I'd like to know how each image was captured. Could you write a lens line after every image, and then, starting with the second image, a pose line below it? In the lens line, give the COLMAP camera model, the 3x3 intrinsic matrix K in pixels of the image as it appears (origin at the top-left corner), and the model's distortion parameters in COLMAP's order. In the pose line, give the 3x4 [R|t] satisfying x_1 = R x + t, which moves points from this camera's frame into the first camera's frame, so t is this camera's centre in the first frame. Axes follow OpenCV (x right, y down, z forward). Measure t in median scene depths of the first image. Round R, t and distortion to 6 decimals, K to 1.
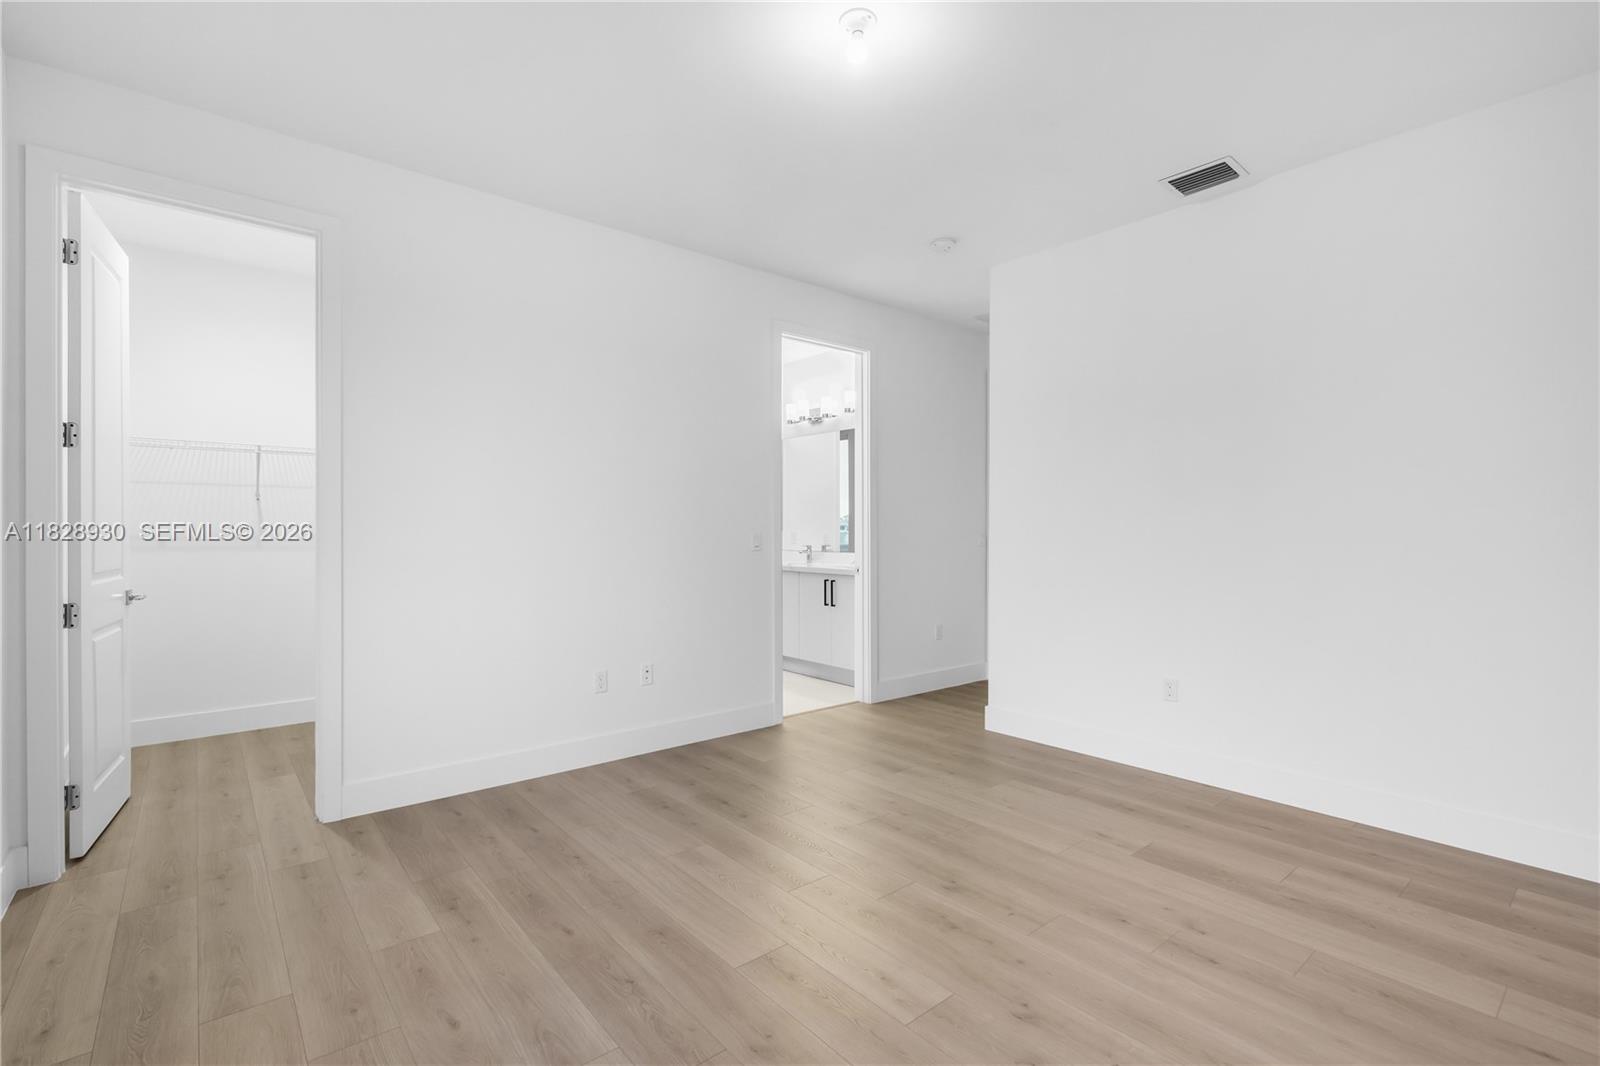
lens RADIAL K [[734.4, 0, 809.1], [0, 734.4, 526.2], [0, 0, 1]] dist [0.001696, 0.000174]
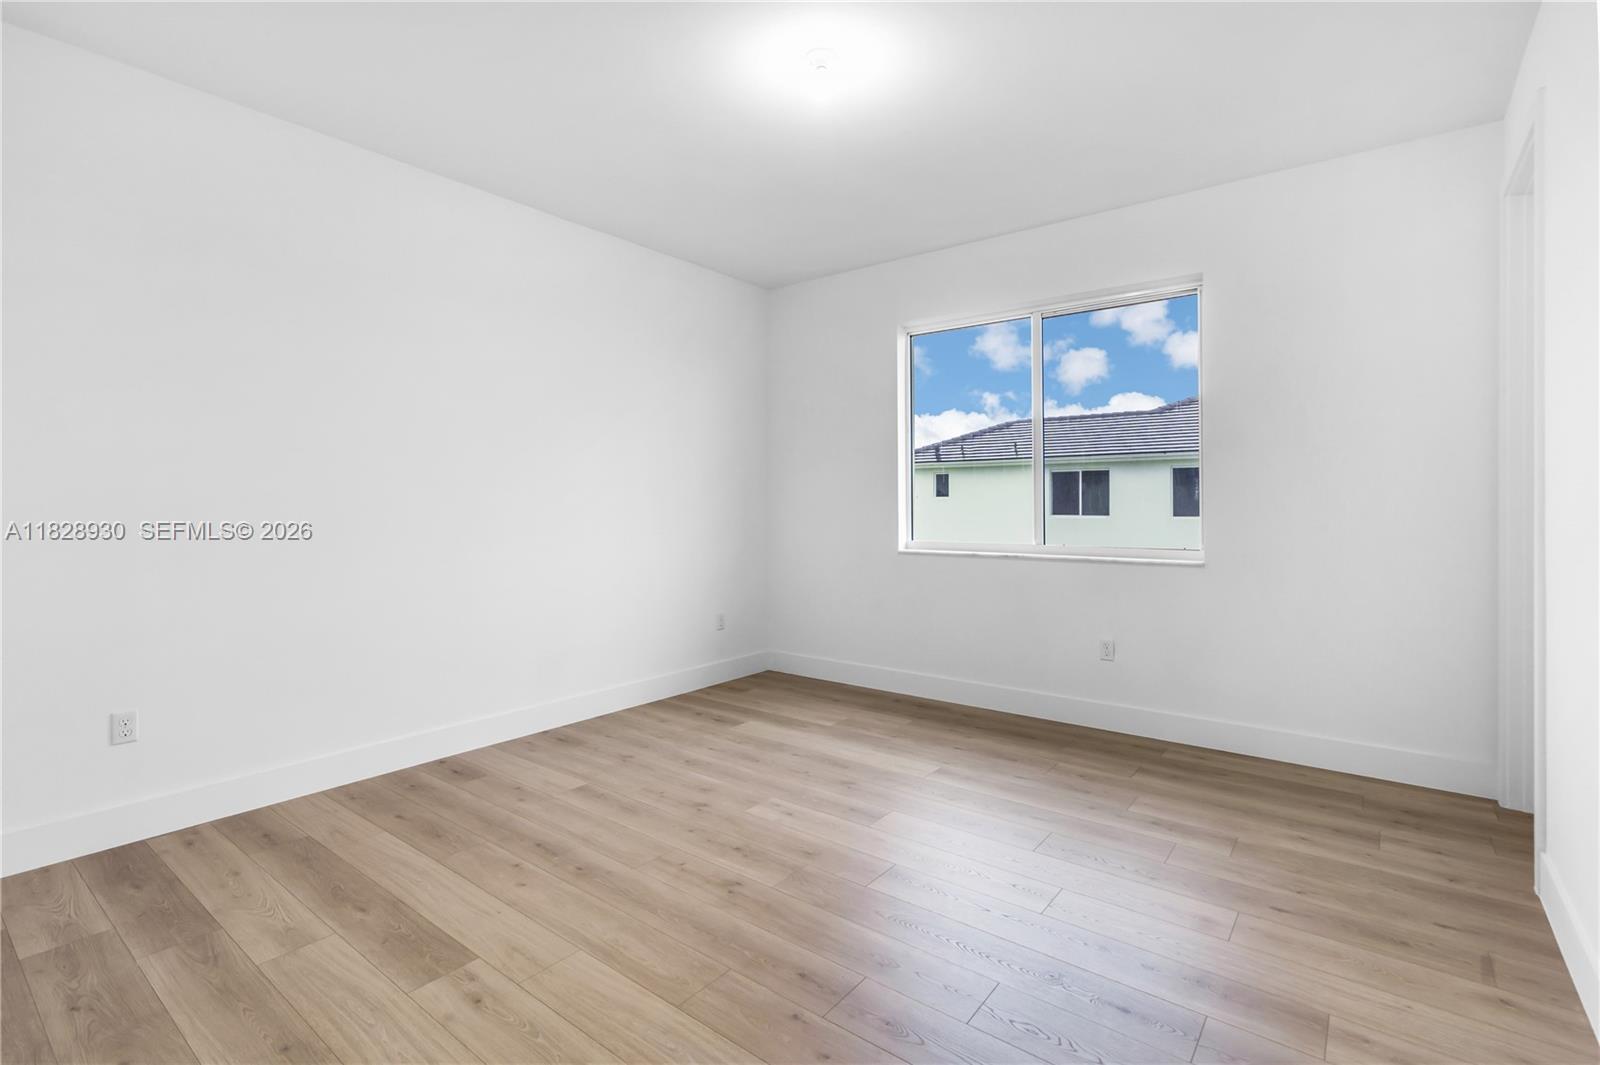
lens RADIAL K [[734.4, 0, 809.1], [0, 734.4, 525.7], [0, 0, 1]] dist [0.001696, 0.000174]
pose [[-0.977388, 0.006975, -0.211339, 0.306840], [0.001880, 0.999703, 0.024298, 0.008184], [0.211445, 0.023351, -0.977111, 2.007632]]
